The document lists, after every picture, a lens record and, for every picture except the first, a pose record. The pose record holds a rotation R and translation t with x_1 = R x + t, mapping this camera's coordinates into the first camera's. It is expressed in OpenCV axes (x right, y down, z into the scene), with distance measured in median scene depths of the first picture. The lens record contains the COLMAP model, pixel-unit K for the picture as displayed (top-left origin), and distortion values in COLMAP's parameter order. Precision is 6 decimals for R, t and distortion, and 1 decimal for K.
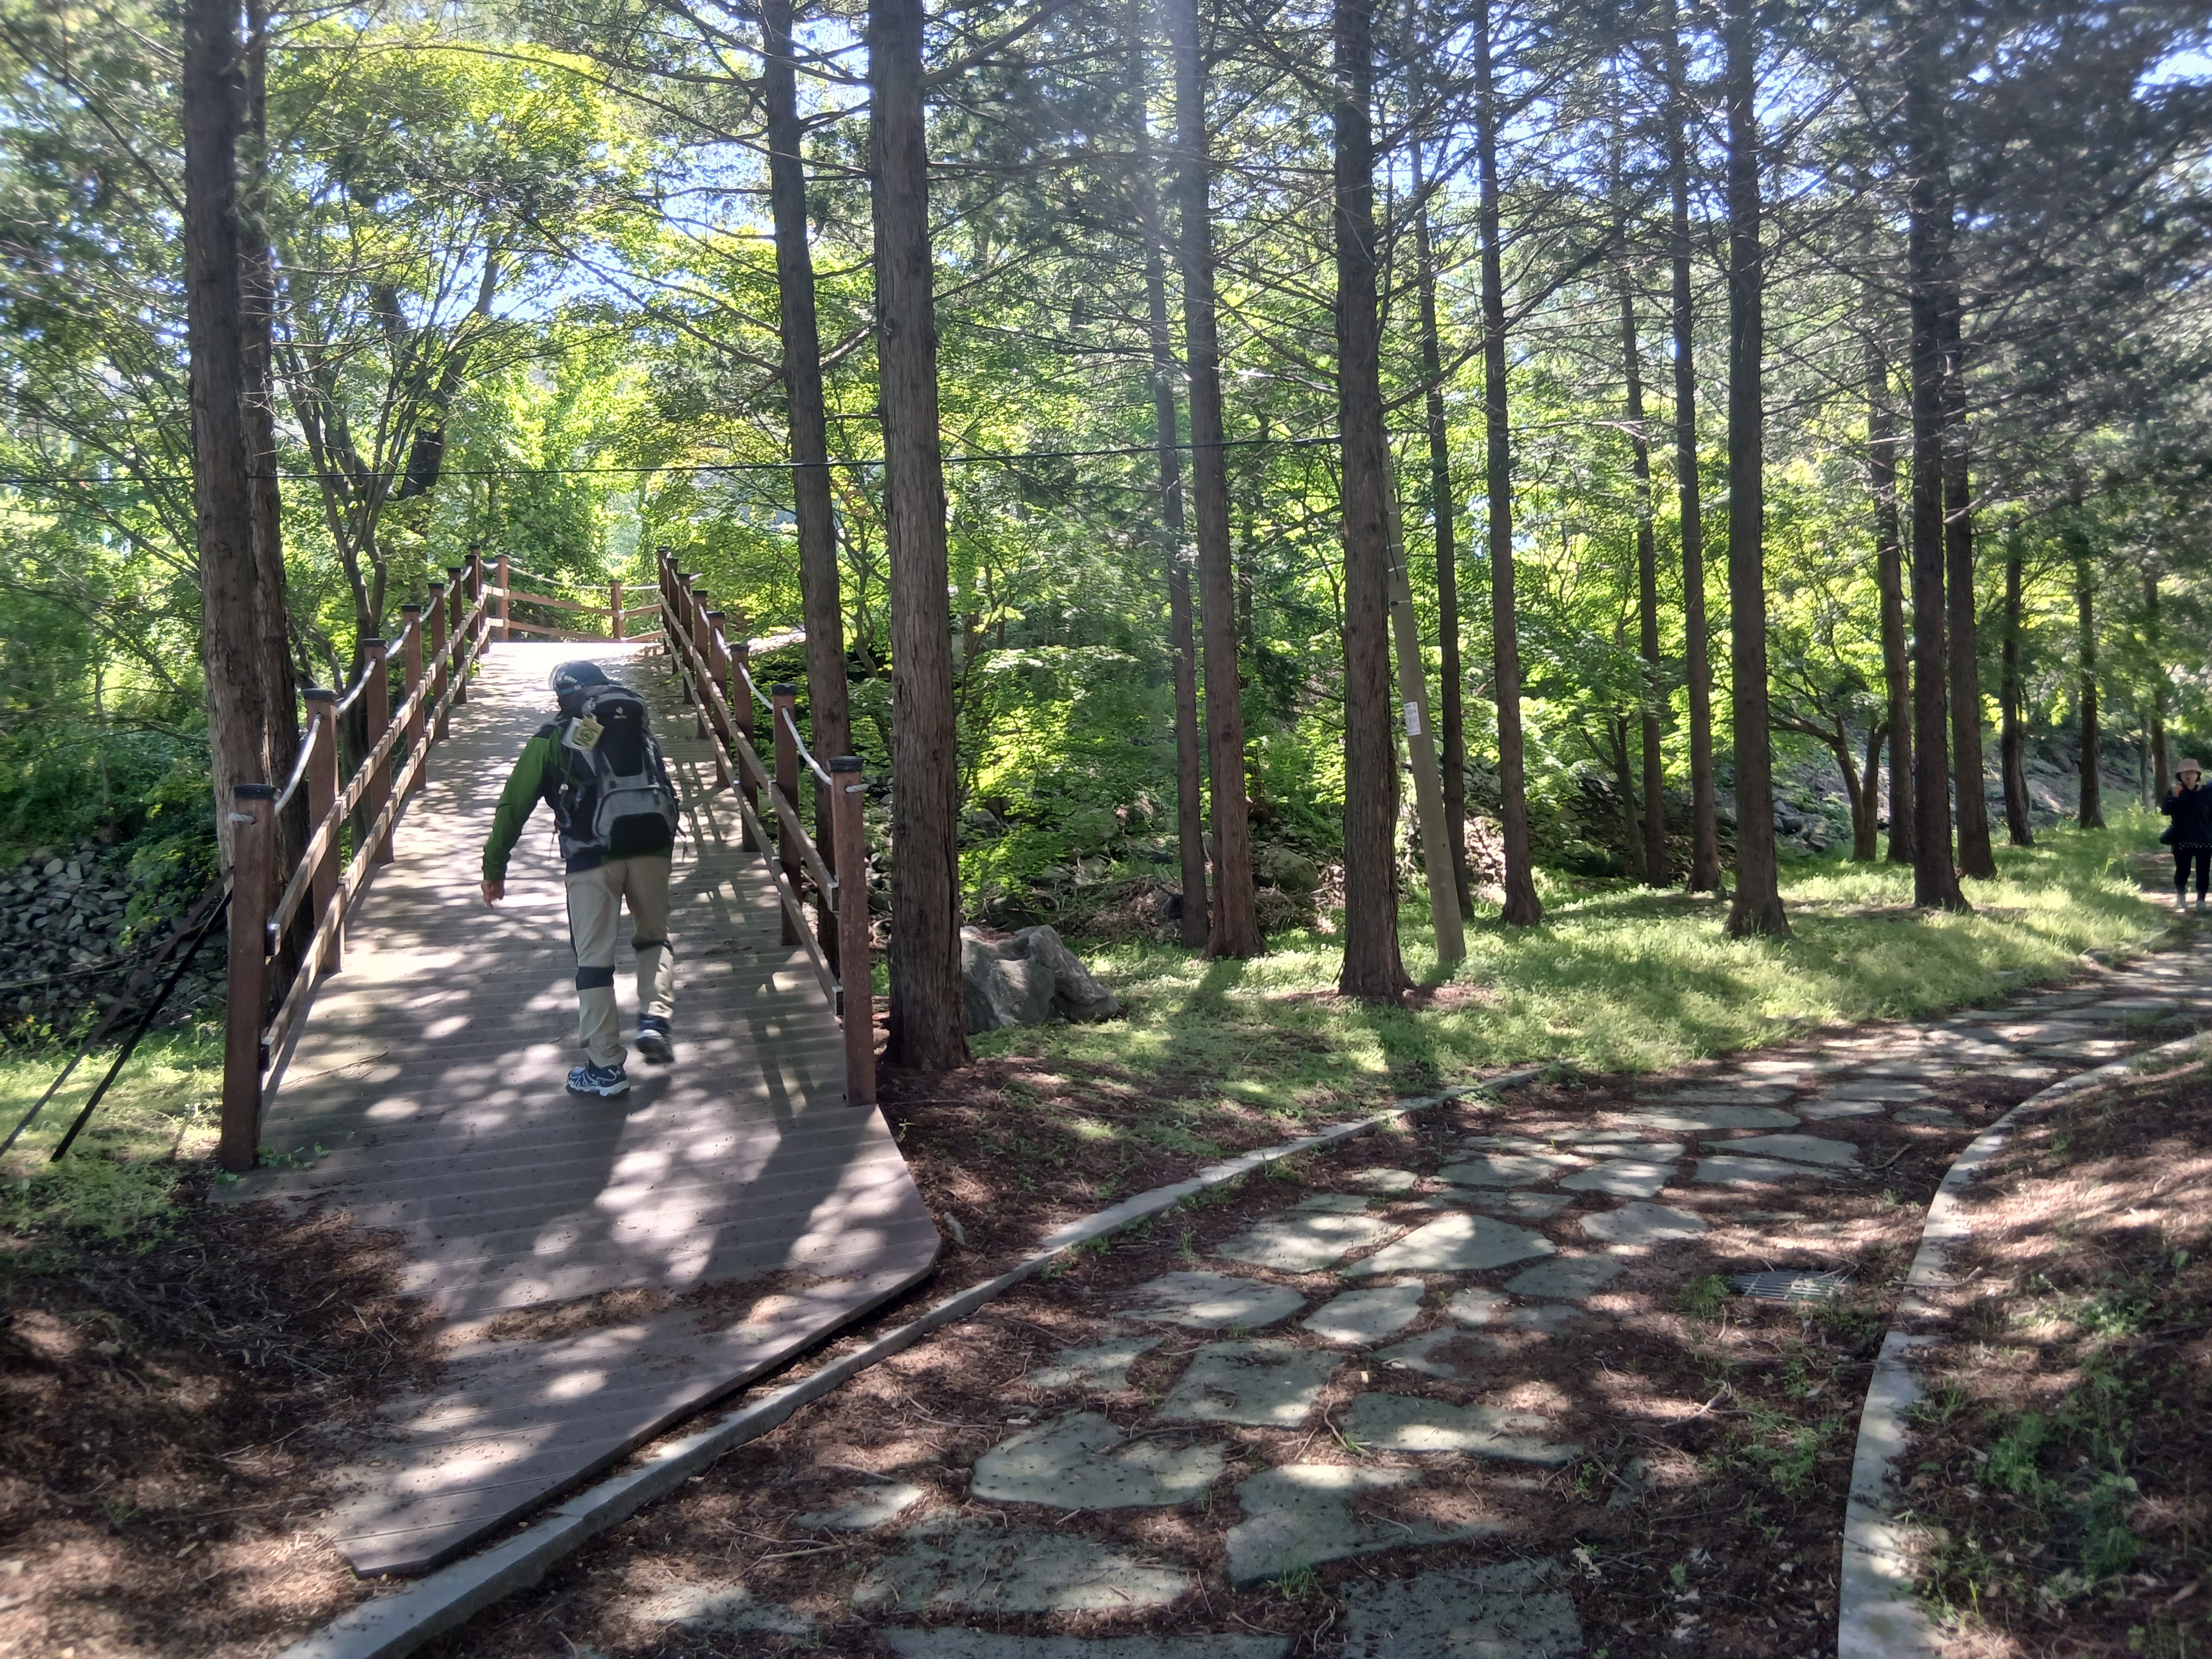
lens RADIAL K [[1785.5, 0, 1106.0], [0, 1785.5, 829.5], [0, 0, 1]] dist [-0.021298, -0.003567]
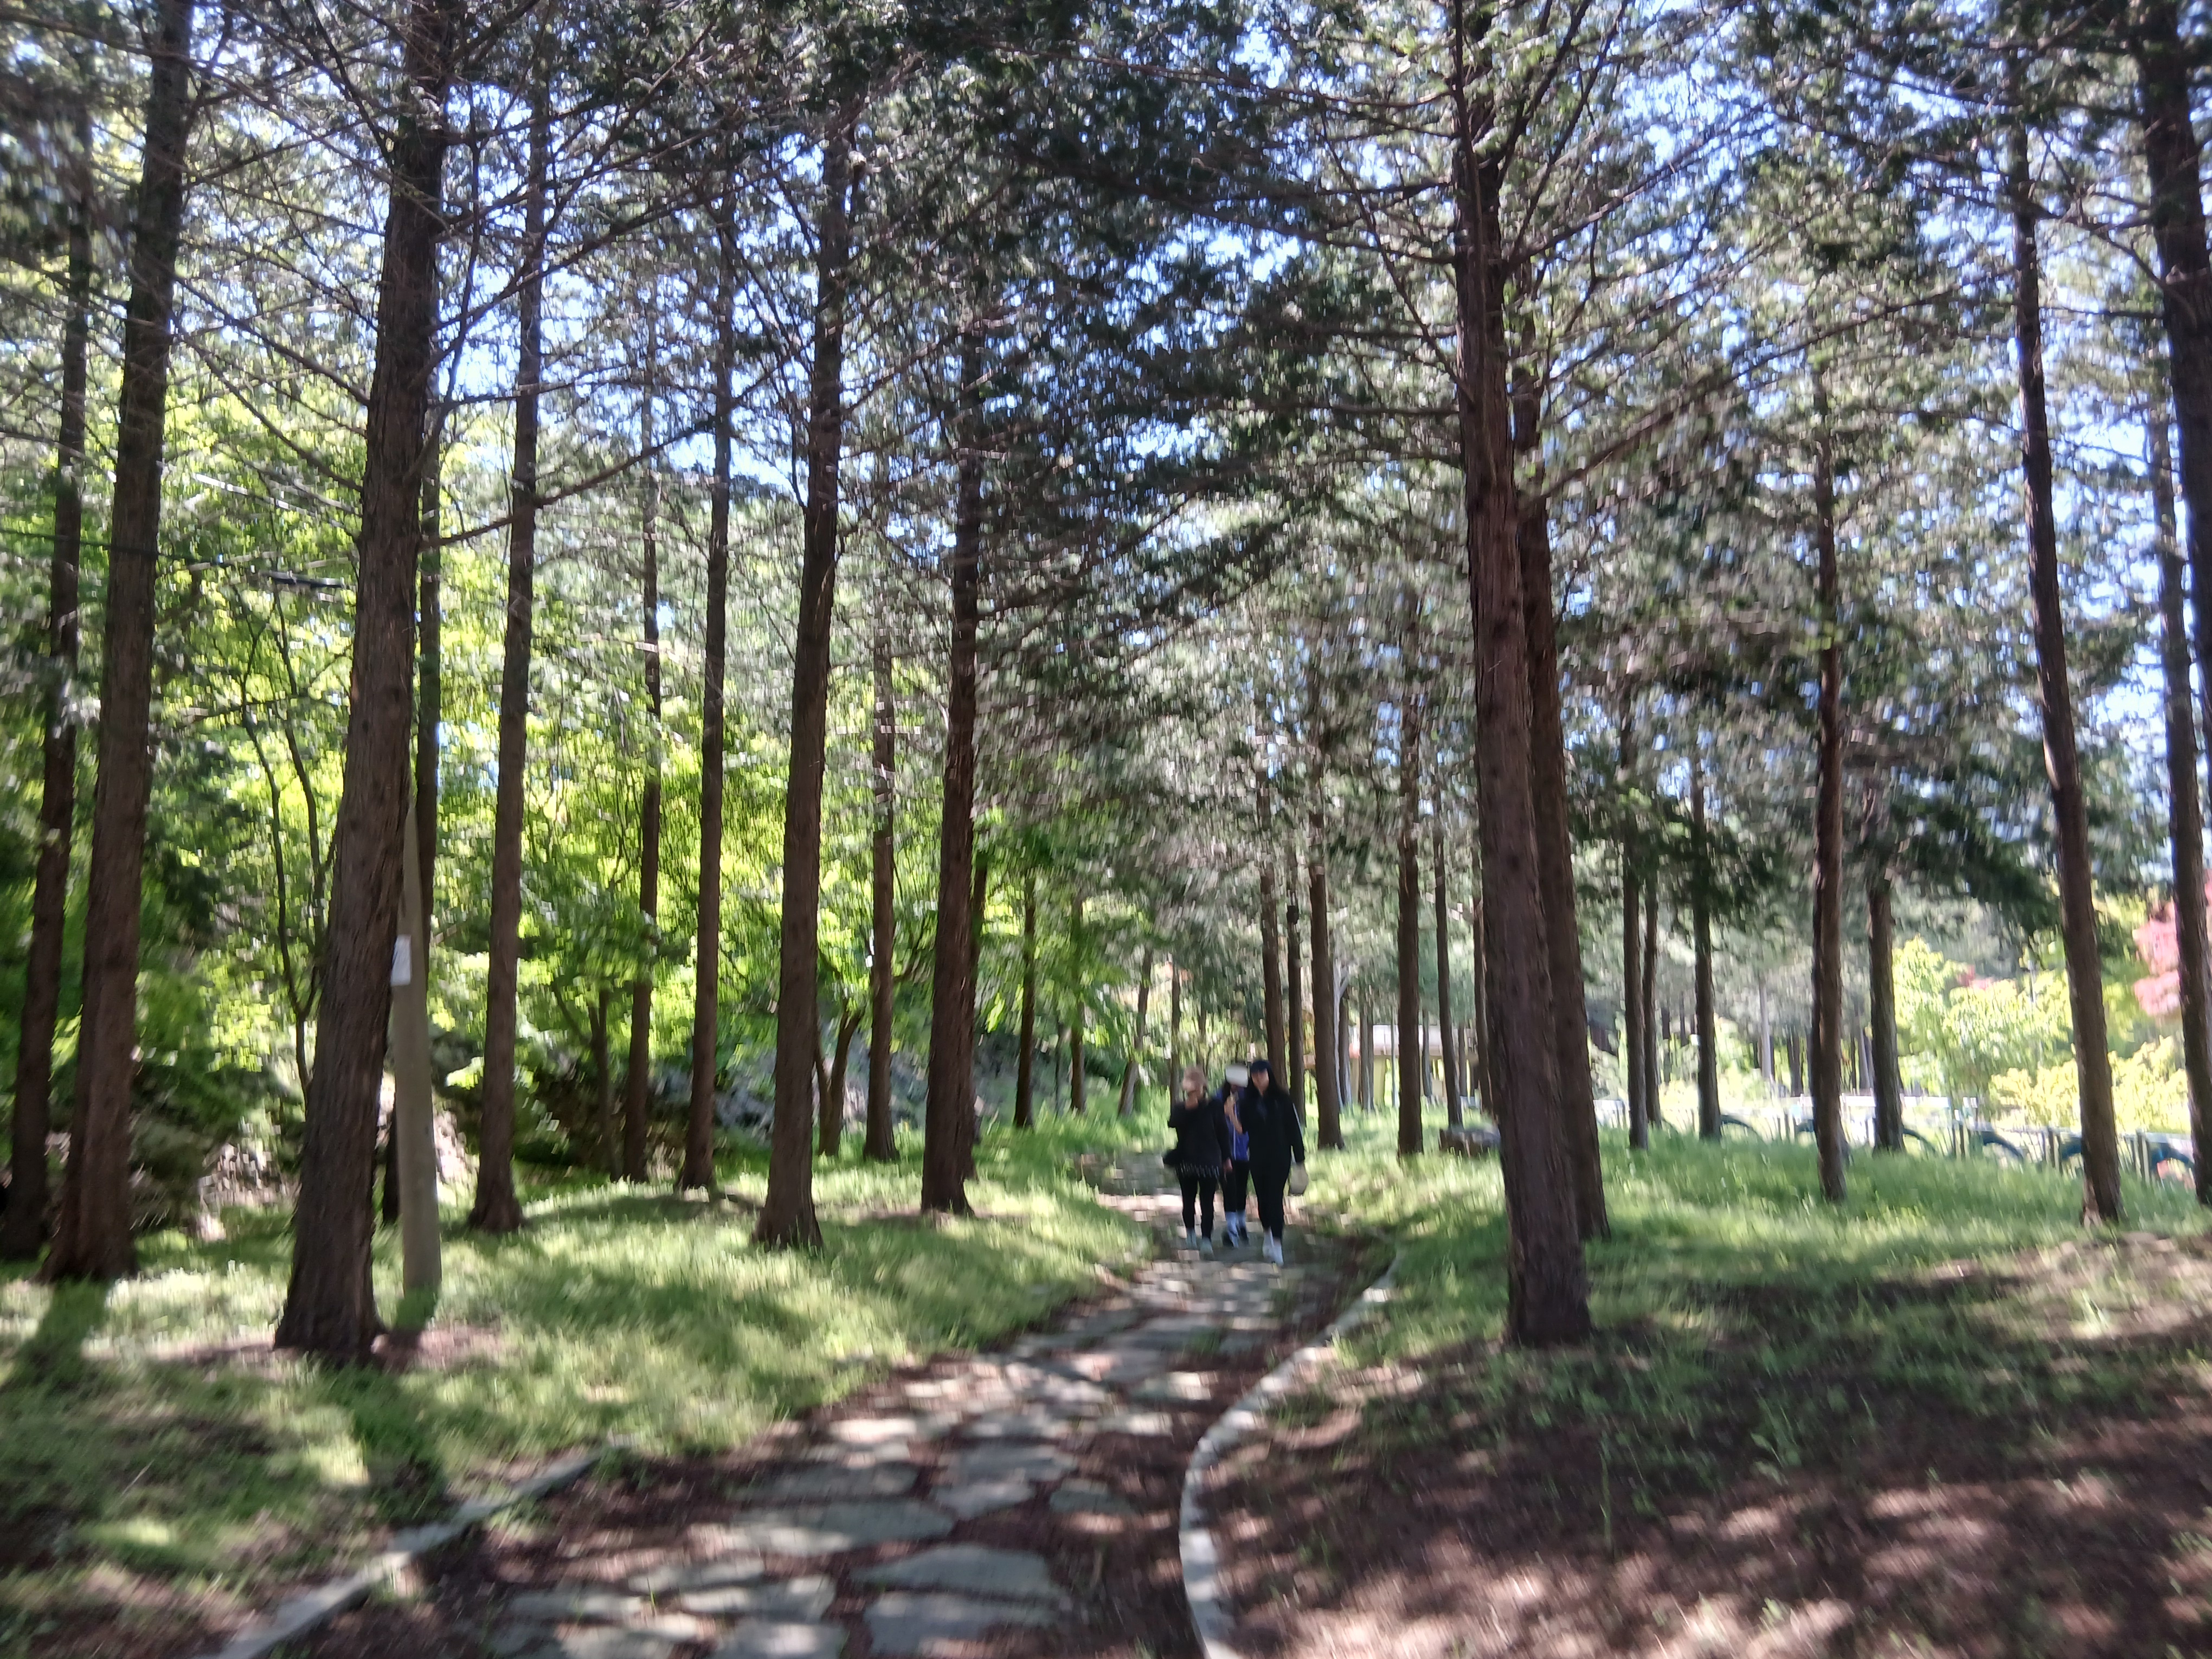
lens RADIAL K [[1785.5, 0, 1106.0], [0, 1785.5, 829.5], [0, 0, 1]] dist [-0.021298, -0.003567]
pose [[0.824288, 0.119800, 0.553351, -0.008417], [-0.031929, 0.985638, -0.165827, -0.002150], [-0.565270, 0.119021, 0.816274, 0.238470]]
